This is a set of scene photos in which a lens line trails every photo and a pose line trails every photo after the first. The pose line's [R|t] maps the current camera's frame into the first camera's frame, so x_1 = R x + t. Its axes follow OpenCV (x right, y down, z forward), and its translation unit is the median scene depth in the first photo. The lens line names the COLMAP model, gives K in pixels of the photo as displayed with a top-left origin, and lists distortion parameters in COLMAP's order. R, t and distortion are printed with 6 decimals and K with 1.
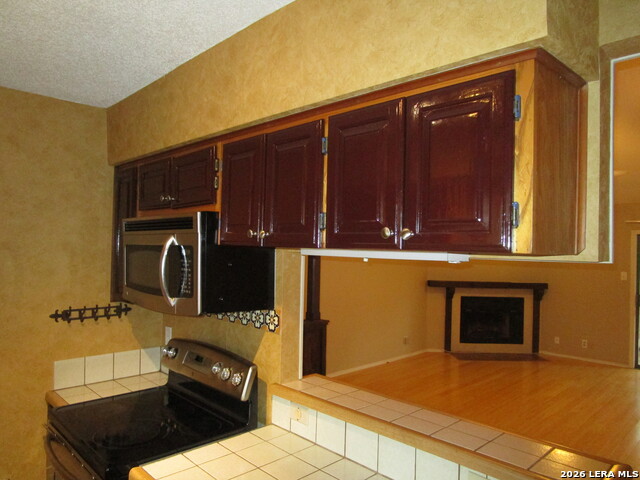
lens RADIAL K [[456.2, 0, 320.0], [0, 456.2, 240.0], [0, 0, 1]] dist [-0.033124, 0.010704]
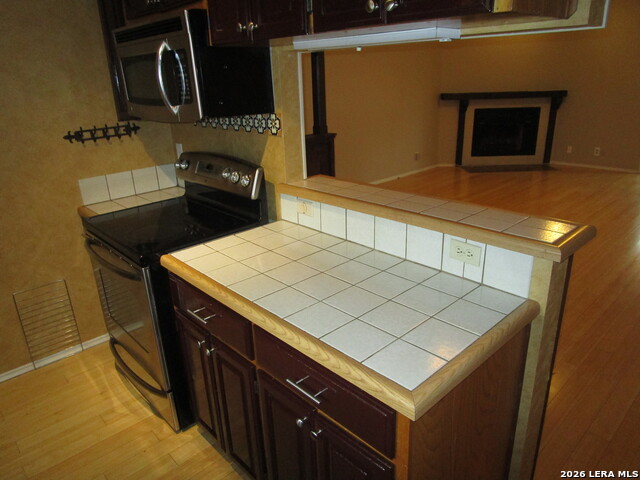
lens RADIAL K [[456.2, 0, 320.0], [0, 456.2, 240.0], [0, 0, 1]] dist [-0.033124, 0.010704]
pose [[0.998042, -0.044731, -0.043719, 0.030710], [0.057548, 0.930524, 0.361681, 0.051063], [0.024503, -0.363488, 0.931276, -0.048065]]
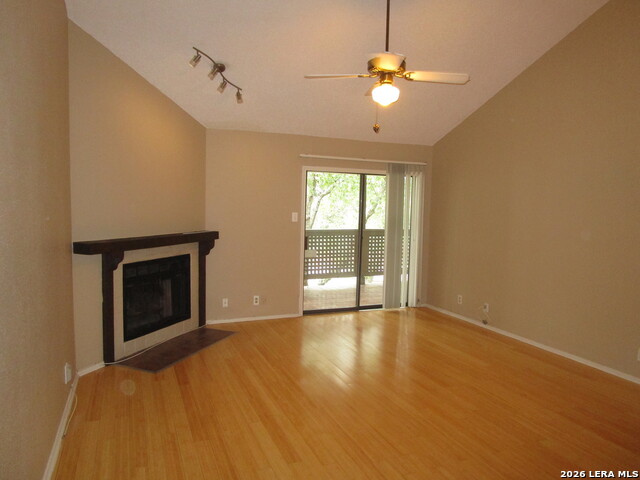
lens RADIAL K [[456.2, 0, 320.0], [0, 456.2, 240.0], [0, 0, 1]] dist [-0.033124, 0.010704]
pose [[0.370767, -0.088952, 0.924456, -0.439778], [-0.025709, 0.994038, 0.105959, 0.085250], [-0.928370, -0.063053, 0.366269, 1.865482]]
